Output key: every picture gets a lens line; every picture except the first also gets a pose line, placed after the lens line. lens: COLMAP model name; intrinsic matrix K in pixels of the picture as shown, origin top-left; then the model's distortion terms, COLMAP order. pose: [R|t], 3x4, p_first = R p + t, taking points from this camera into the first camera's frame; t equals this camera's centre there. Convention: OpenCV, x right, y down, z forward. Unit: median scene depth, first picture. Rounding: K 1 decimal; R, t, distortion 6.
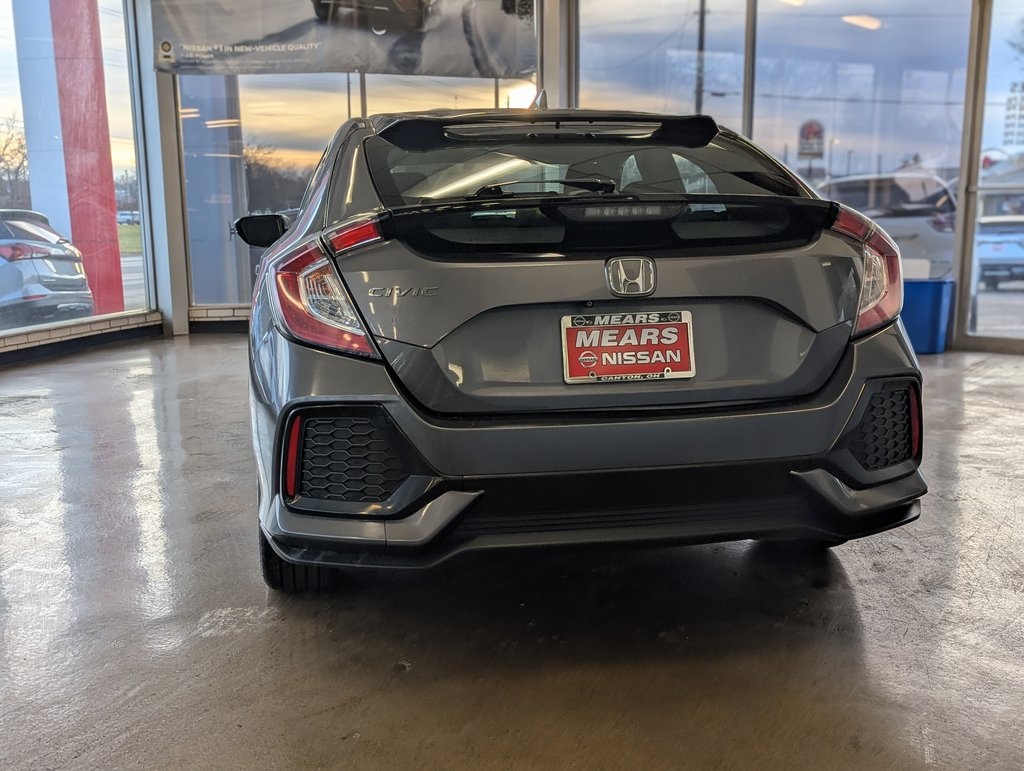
lens RADIAL K [[1108.8, 0, 505.4], [0, 1108.8, 387.1], [0, 0, 1]] dist [0.044641, -0.006812]
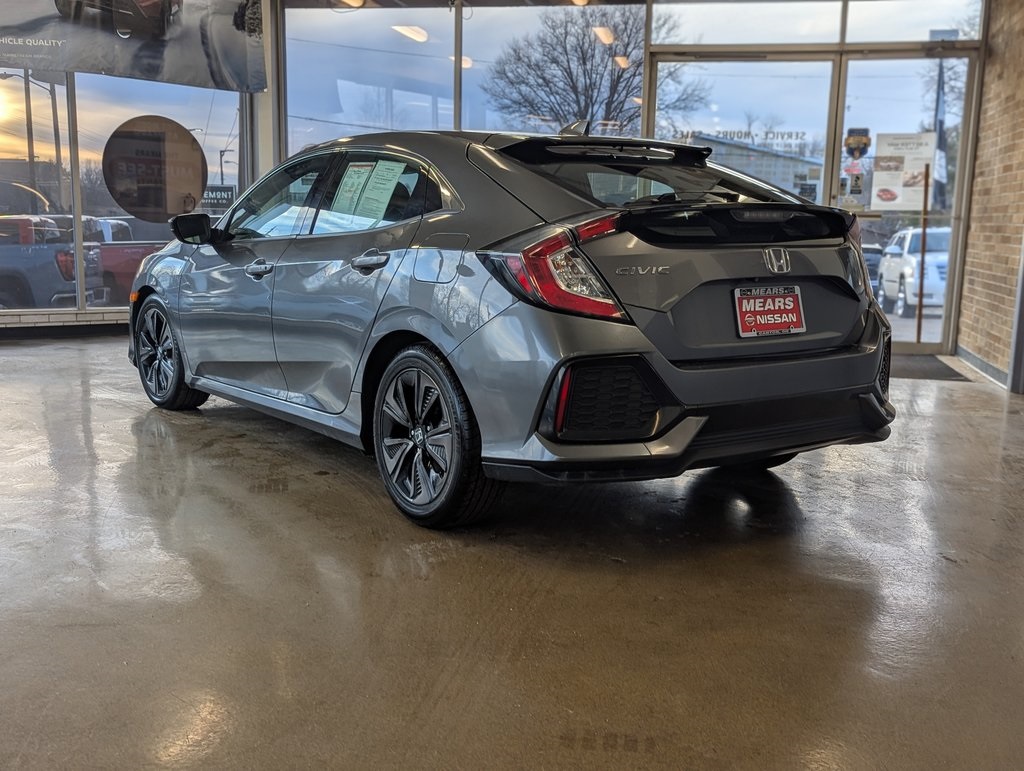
lens RADIAL K [[1108.8, 0, 505.4], [0, 1108.8, 387.1], [0, 0, 1]] dist [0.044641, -0.006812]
pose [[0.898110, -0.038426, 0.438089, -0.673122], [0.046072, 0.998915, -0.006831, 0.045154], [-0.437351, 0.026319, 0.898906, -0.100132]]
